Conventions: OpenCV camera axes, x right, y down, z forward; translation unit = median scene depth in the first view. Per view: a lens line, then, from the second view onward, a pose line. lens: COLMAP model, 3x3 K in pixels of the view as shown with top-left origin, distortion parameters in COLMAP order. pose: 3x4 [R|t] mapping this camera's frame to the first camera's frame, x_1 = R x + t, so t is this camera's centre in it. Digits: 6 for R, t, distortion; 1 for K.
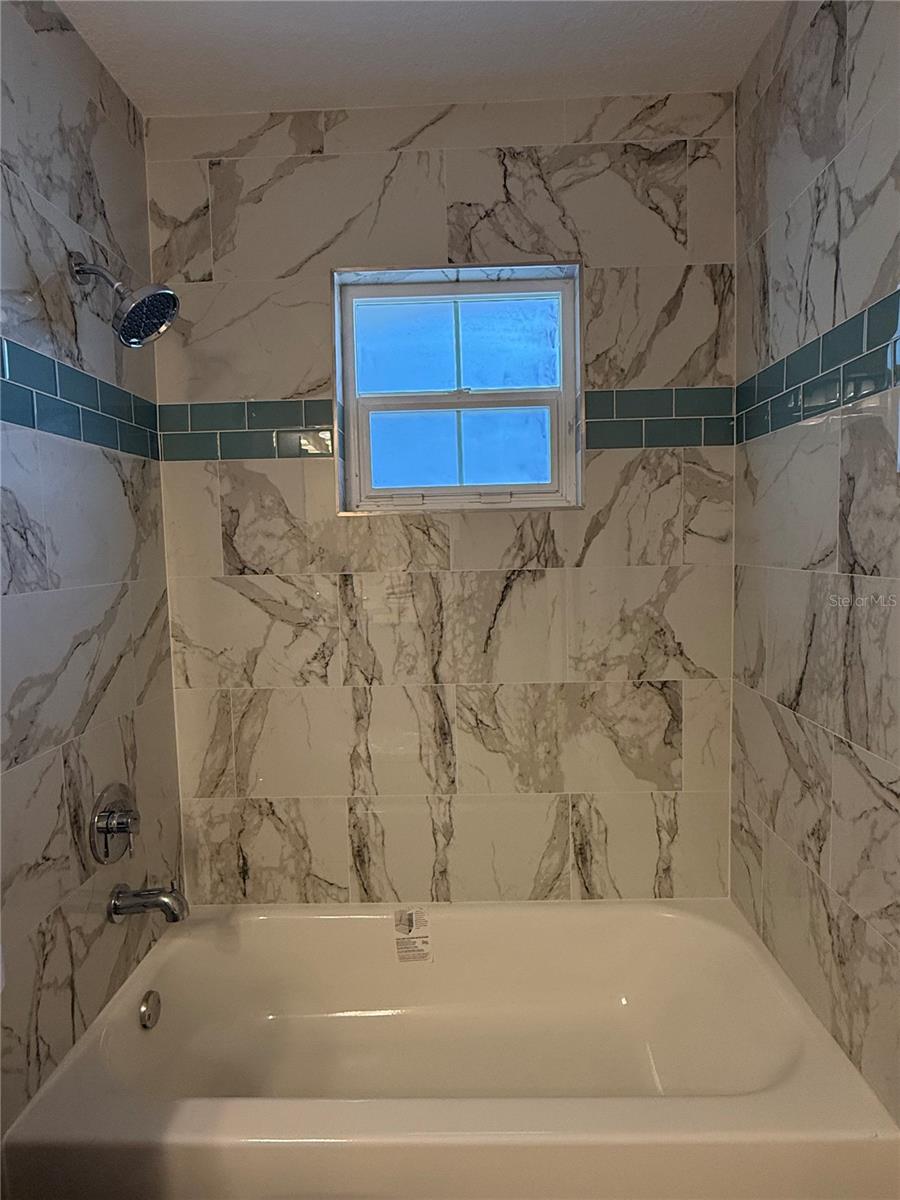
lens RADIAL K [[659.6, 0, 446.9], [0, 659.6, 596.0], [0, 0, 1]] dist [-0.000772, 0.001321]
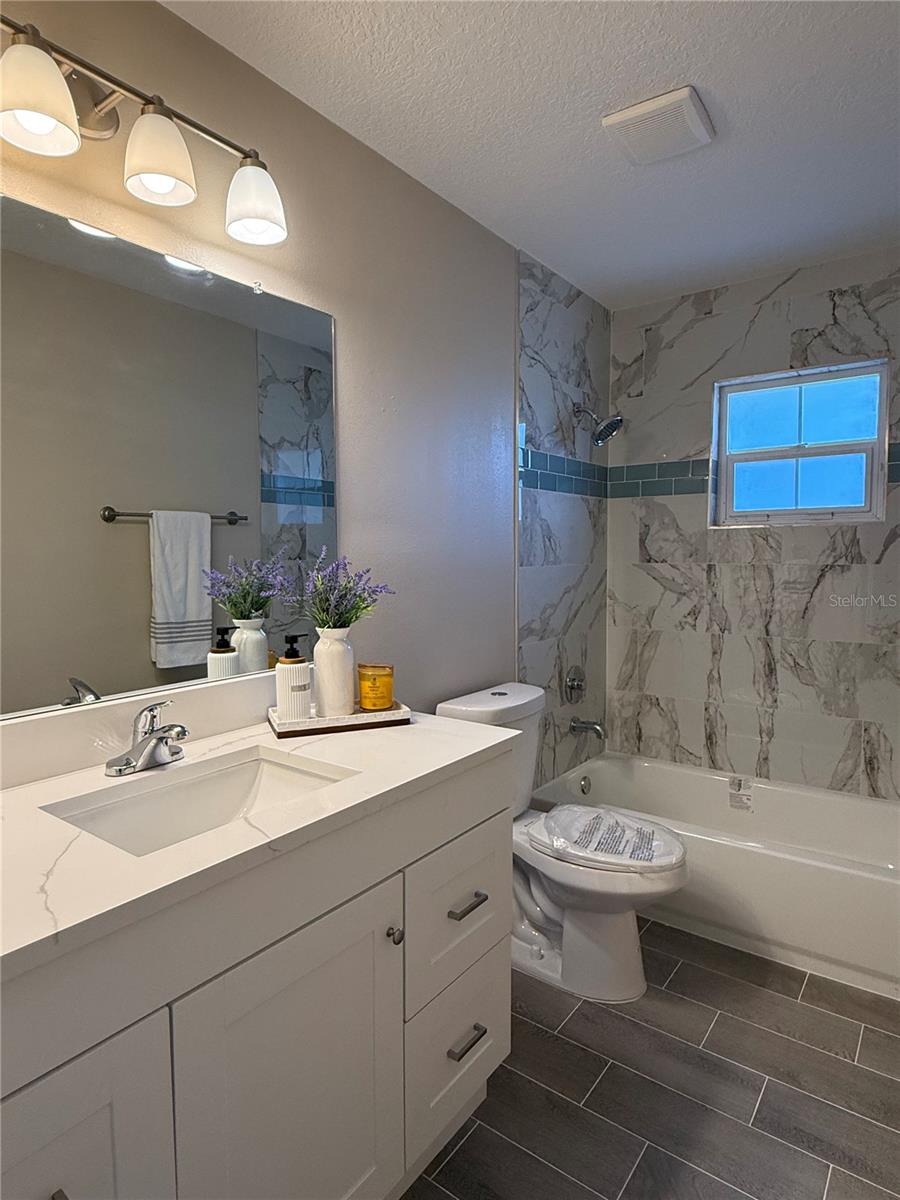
lens RADIAL K [[659.6, 0, 446.9], [0, 659.6, 596.0], [0, 0, 1]] dist [-0.000772, 0.001321]
pose [[0.809288, 0.058547, -0.584488, 0.279321], [-0.058312, 0.998113, 0.019240, 0.052988], [0.584511, 0.018512, 0.811175, -0.717427]]
